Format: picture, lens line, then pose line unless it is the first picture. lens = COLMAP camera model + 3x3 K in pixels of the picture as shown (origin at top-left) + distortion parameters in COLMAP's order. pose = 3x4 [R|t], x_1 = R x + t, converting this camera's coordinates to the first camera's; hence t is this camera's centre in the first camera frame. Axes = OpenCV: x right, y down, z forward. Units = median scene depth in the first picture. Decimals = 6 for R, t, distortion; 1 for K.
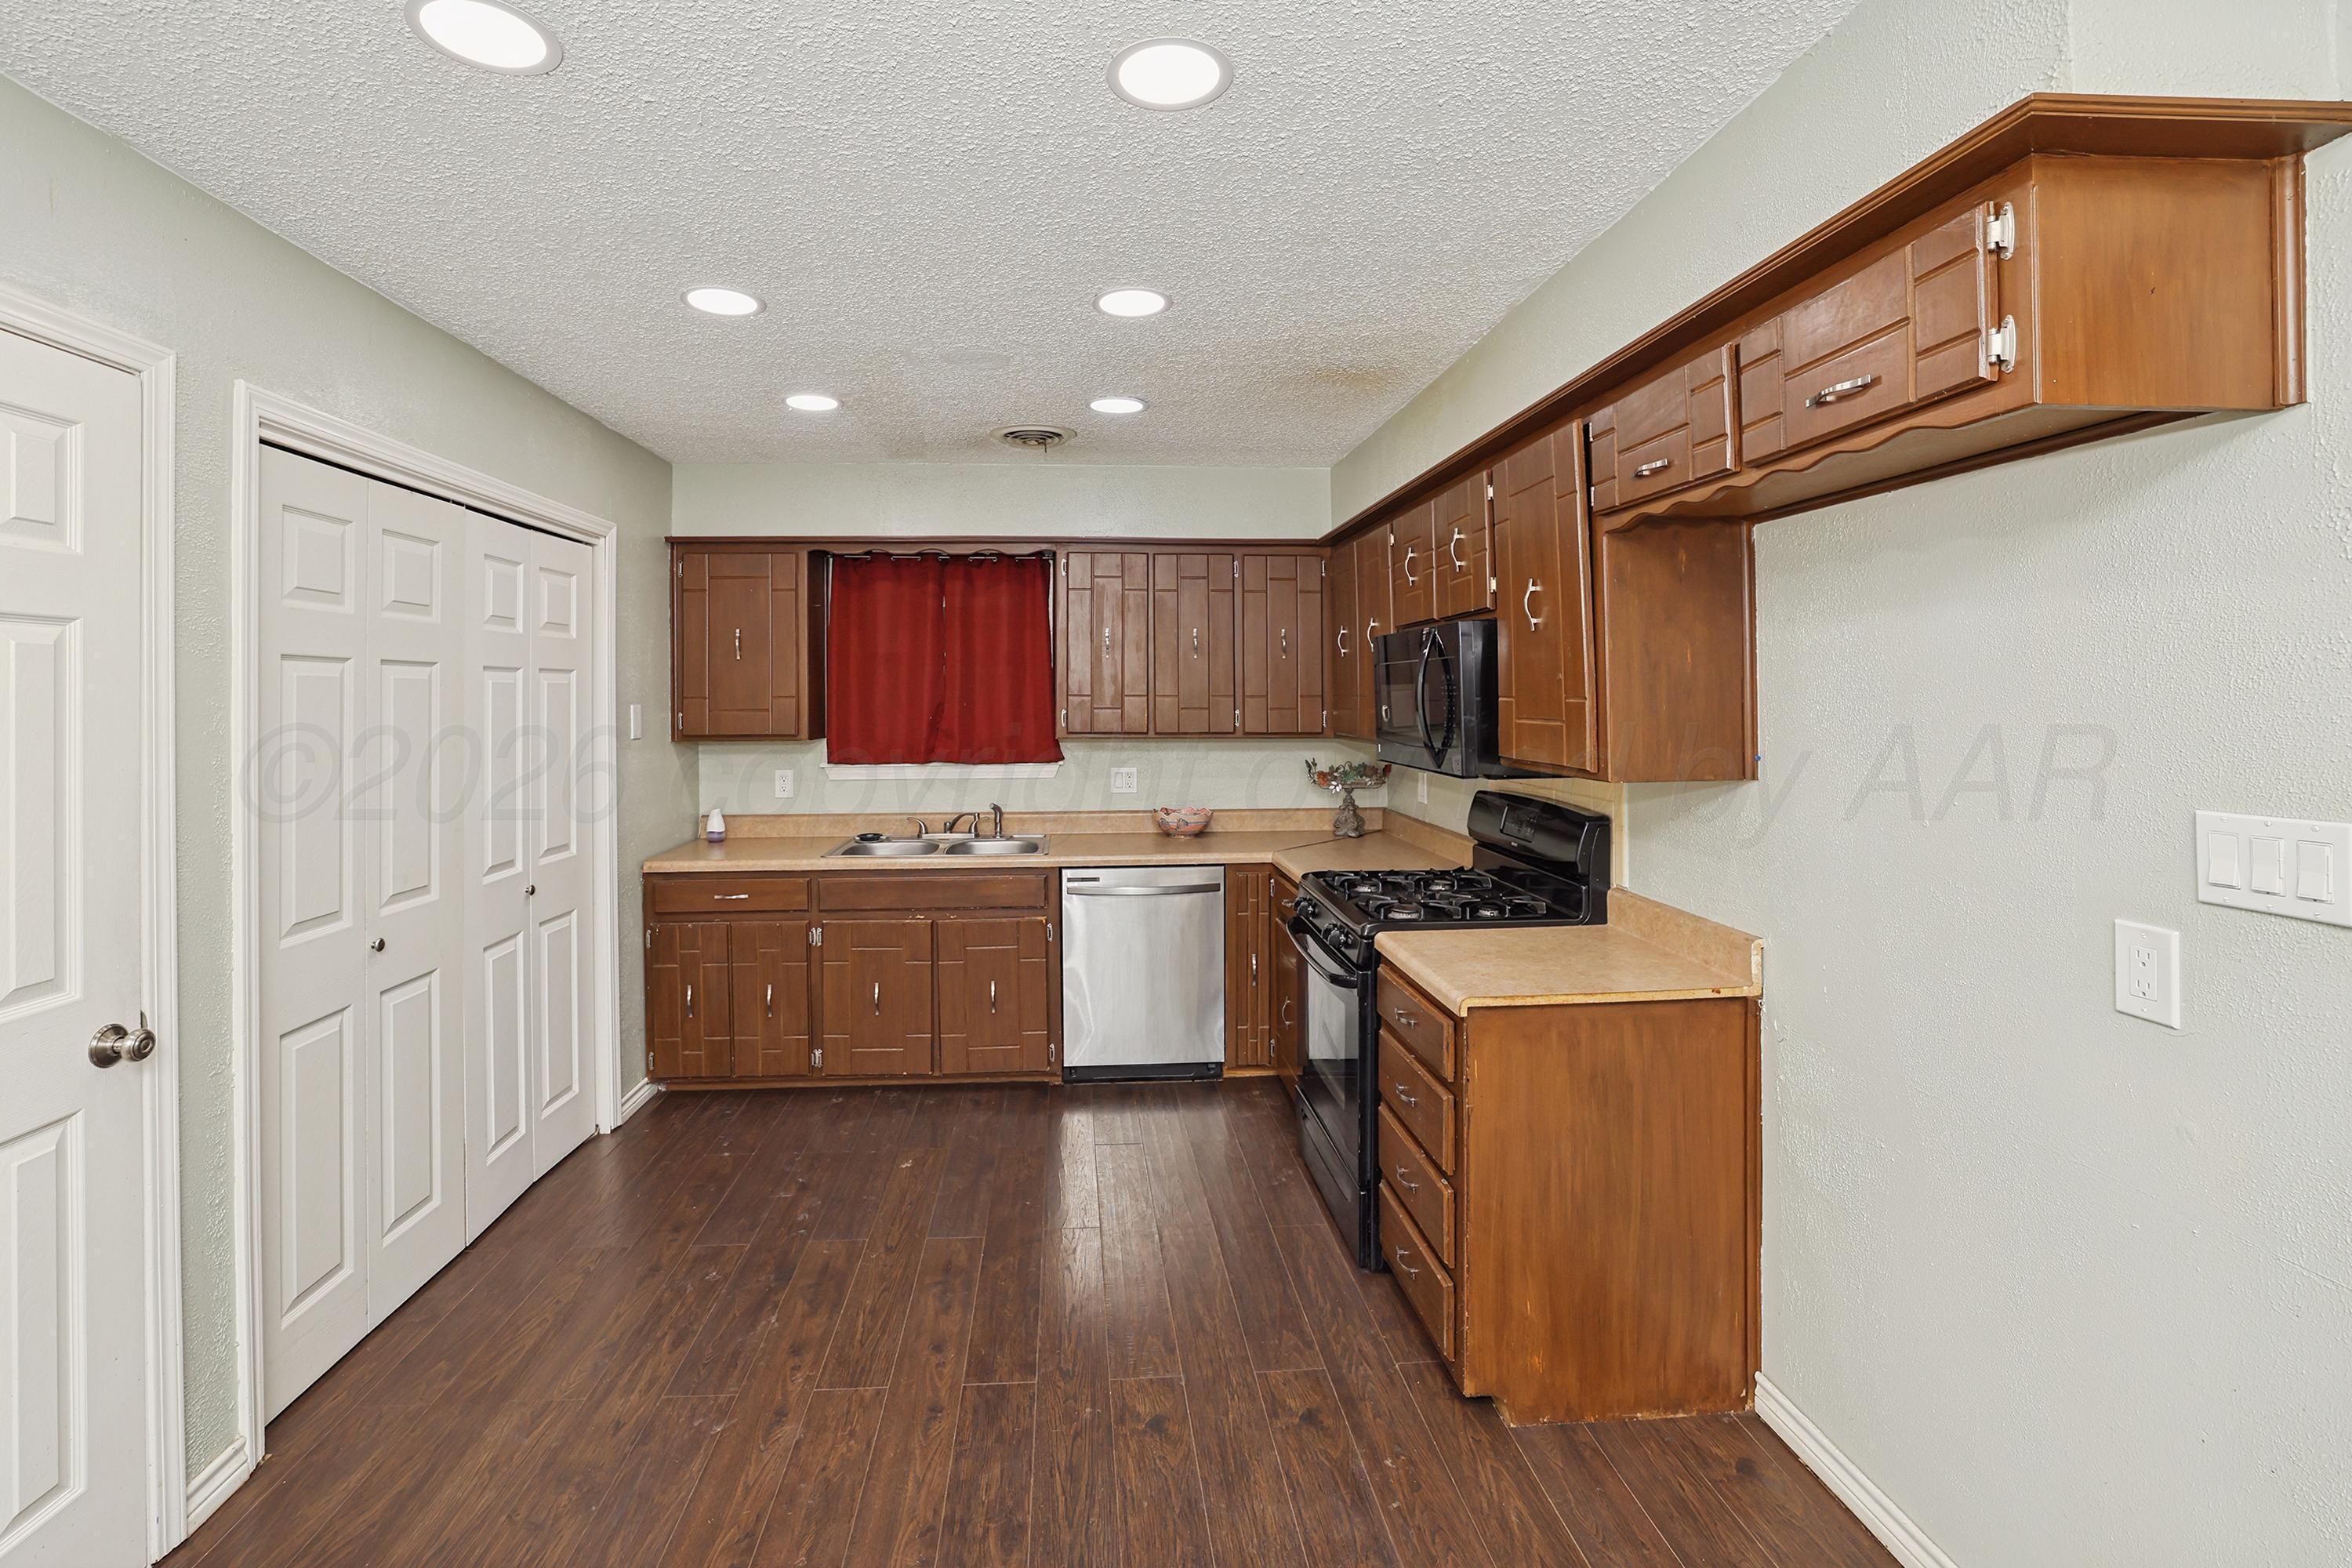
lens RADIAL K [[1017.9, 0, 1174.9], [0, 1017.9, 699.7], [0, 0, 1]] dist [-0.036020, 0.000084]
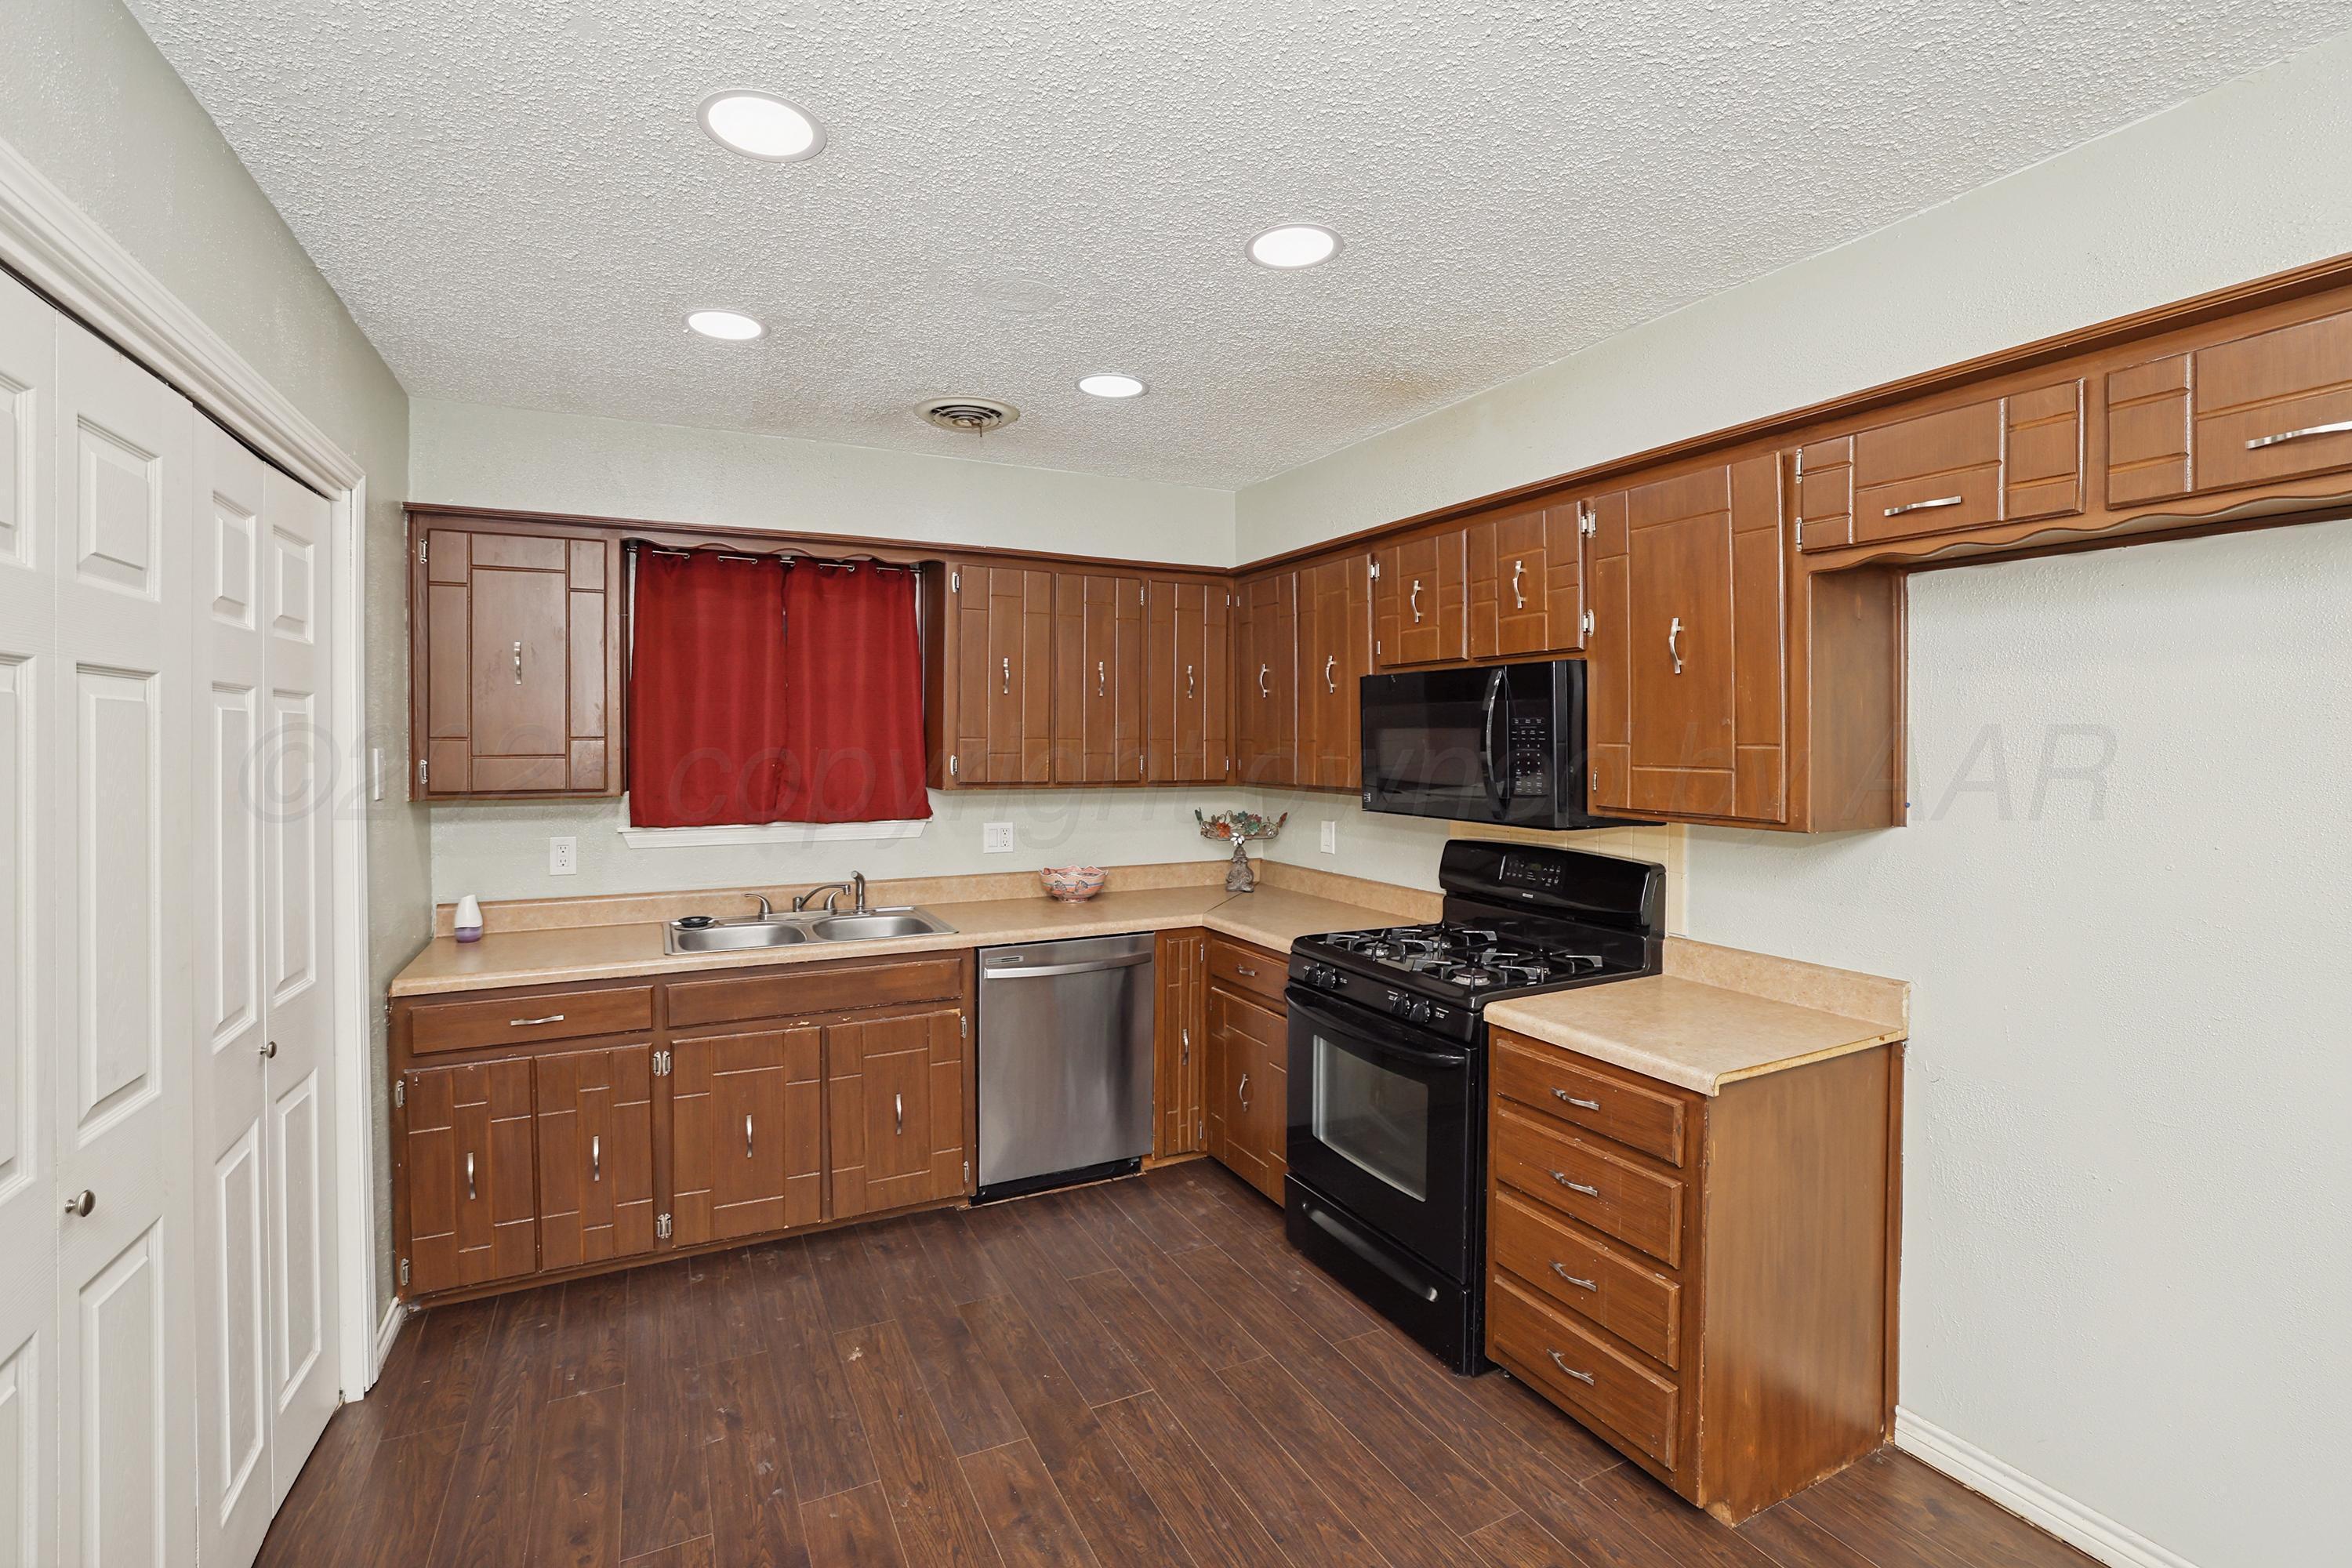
lens RADIAL K [[1018.3, 0, 1186.3], [0, 1018.3, 759.6], [0, 0, 1]] dist [-0.039165, 0.007467]
pose [[0.932606, -0.001129, 0.360894, -0.268279], [-0.004598, 0.999877, 0.015011, 0.000211], [-0.360866, -0.015659, 0.932486, 0.187271]]
